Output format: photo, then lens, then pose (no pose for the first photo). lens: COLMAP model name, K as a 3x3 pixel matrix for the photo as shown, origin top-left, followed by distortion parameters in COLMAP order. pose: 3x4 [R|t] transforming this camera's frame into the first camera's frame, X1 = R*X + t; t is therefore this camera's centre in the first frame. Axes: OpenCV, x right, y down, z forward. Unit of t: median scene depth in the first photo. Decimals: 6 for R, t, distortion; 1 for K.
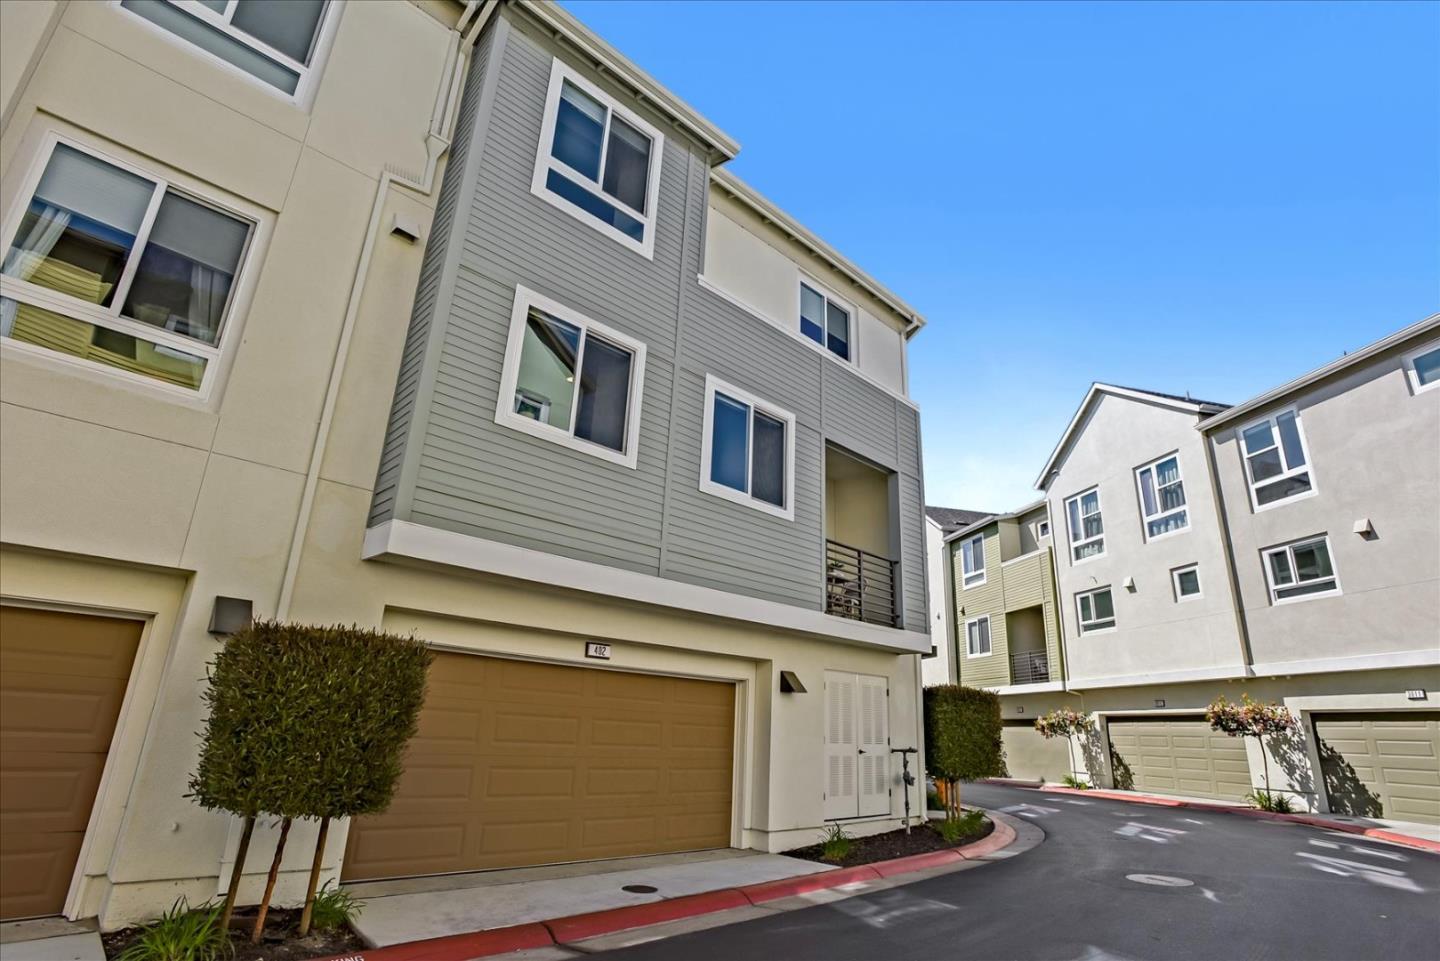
lens RADIAL K [[708.8, 0, 720.0], [0, 708.8, 480.5], [0, 0, 1]] dist [-0.058506, 0.037560]
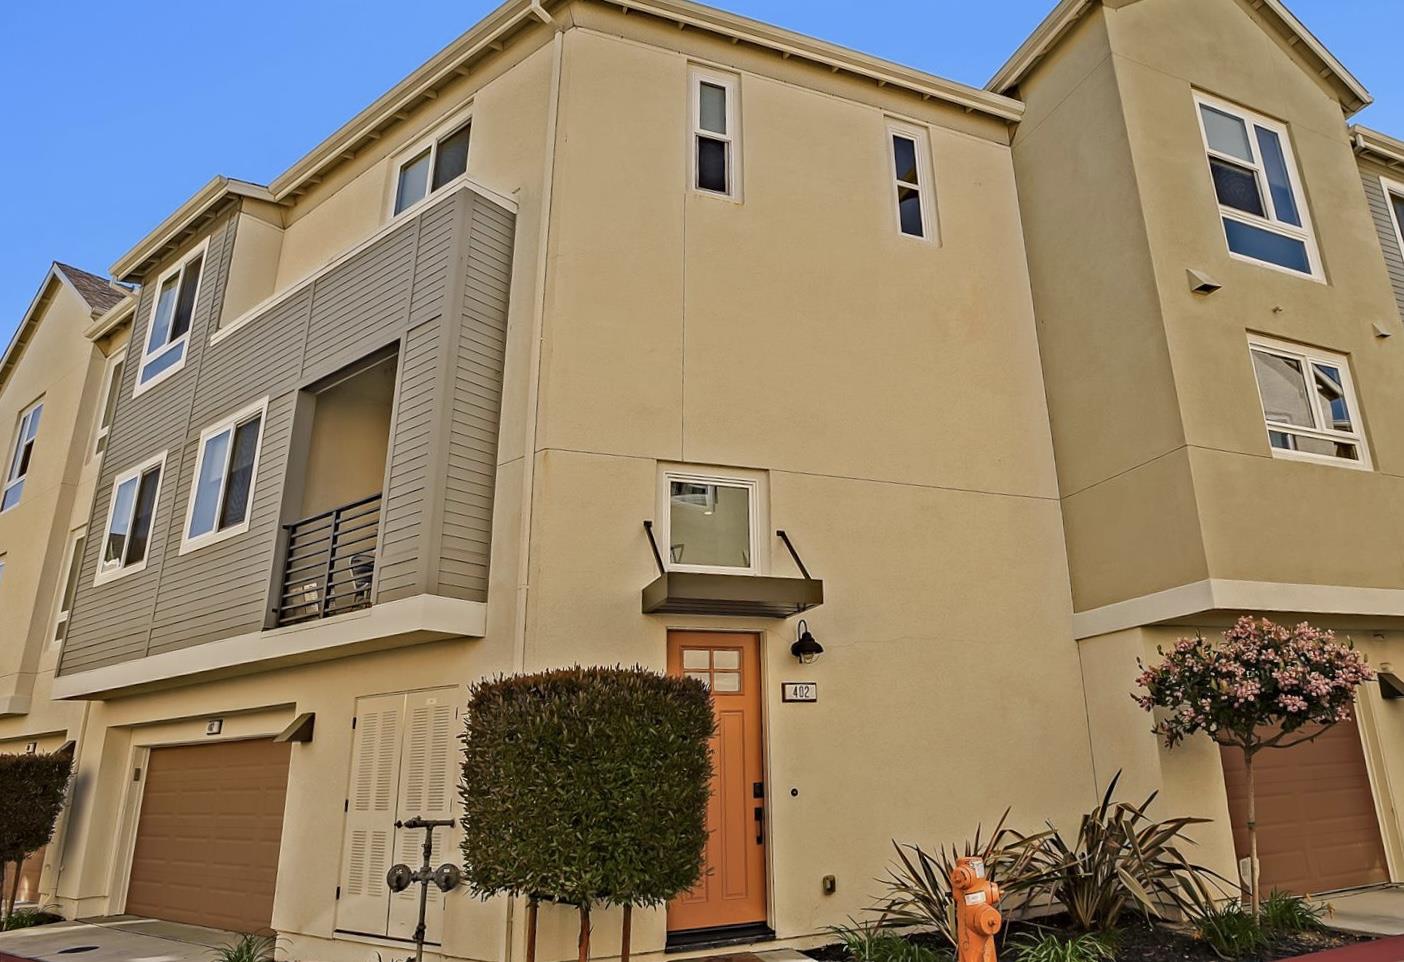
lens RADIAL K [[920.2, 0, 702.2], [0, 920.2, 528.8], [0, 0, 1]] dist [0.000757, 0.000379]
pose [[0.133341, -0.318425, -0.938523, 1.043299], [0.331061, 0.906893, -0.260658, 0.451632], [0.934141, -0.275952, 0.226344, 1.144940]]
